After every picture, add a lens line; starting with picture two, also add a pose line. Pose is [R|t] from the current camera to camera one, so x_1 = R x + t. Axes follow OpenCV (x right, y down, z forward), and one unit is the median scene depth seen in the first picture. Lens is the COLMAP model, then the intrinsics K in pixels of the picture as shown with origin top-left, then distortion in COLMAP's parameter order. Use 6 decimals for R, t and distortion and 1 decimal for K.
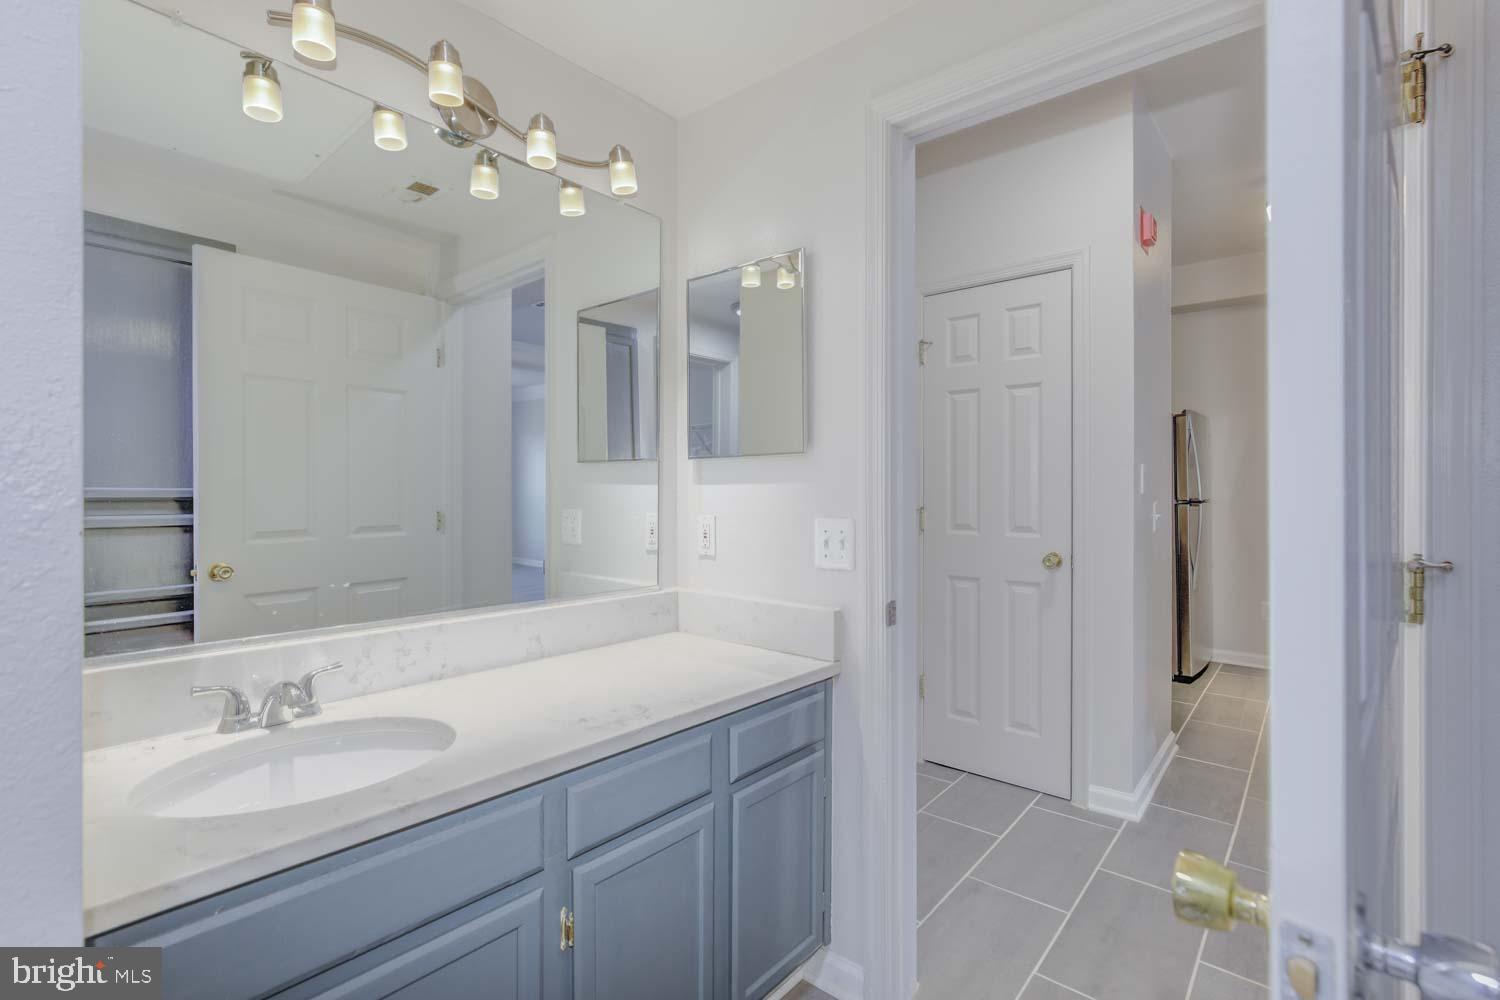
lens RADIAL K [[692.0, 0, 748.5], [0, 692.0, 489.6], [0, 0, 1]] dist [-0.001431, 0.001096]
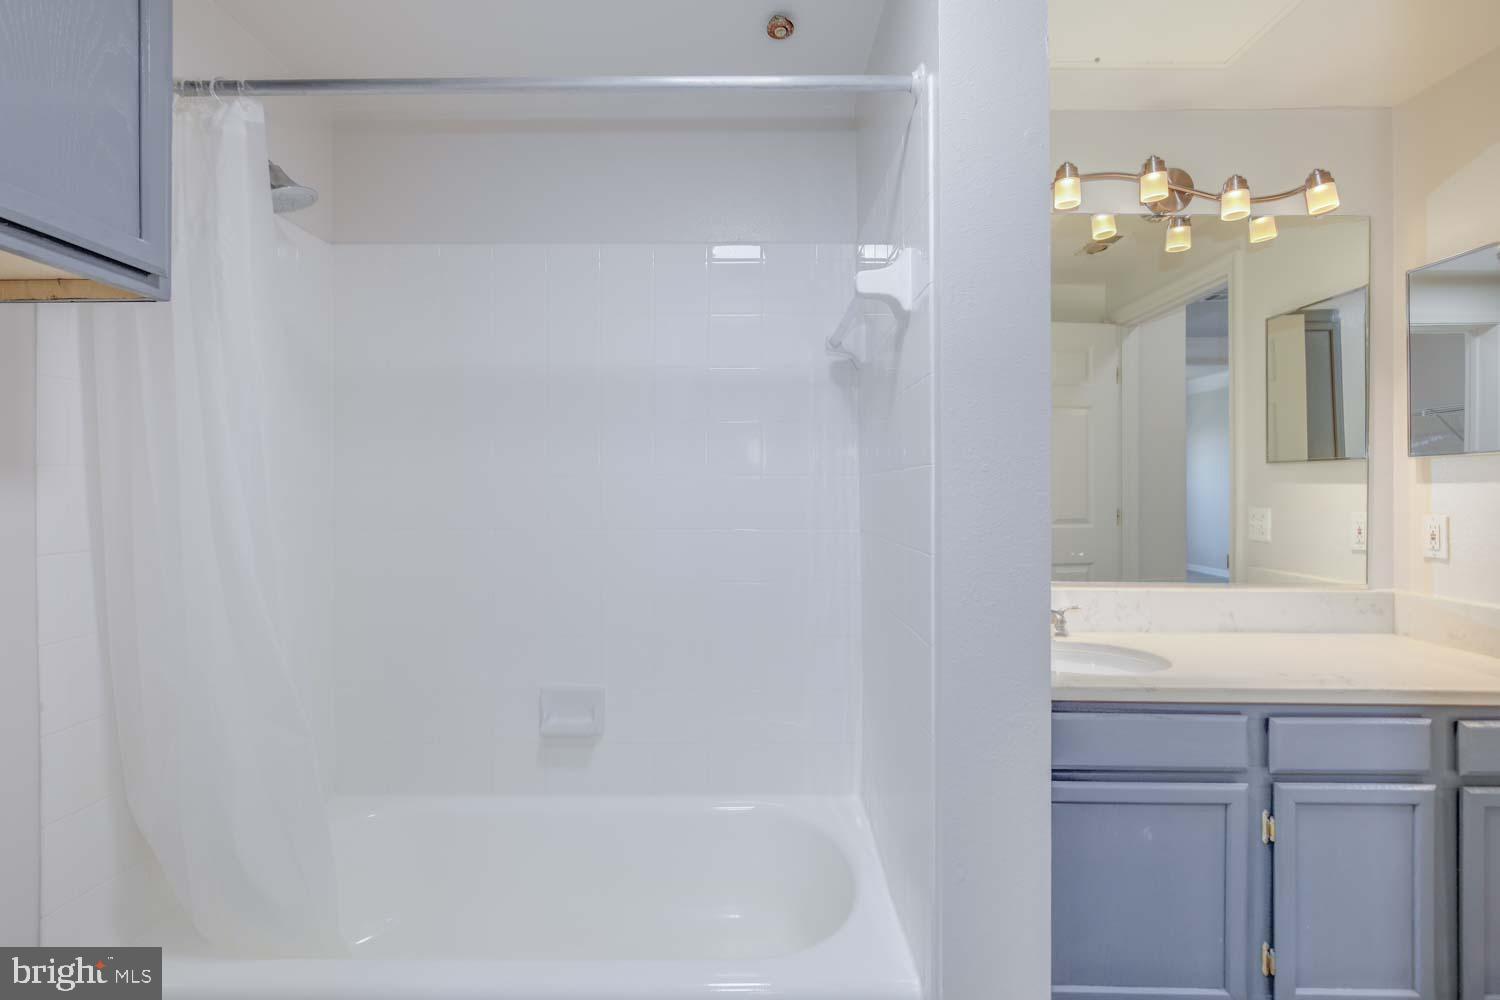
lens RADIAL K [[692.0, 0, 748.5], [0, 692.0, 489.6], [0, 0, 1]] dist [-0.001431, 0.001096]
pose [[0.646513, -0.001273, -0.762902, 0.055769], [-0.000332, 0.999998, -0.001950, 0.003300], [0.762903, 0.001514, 0.646511, -0.339868]]
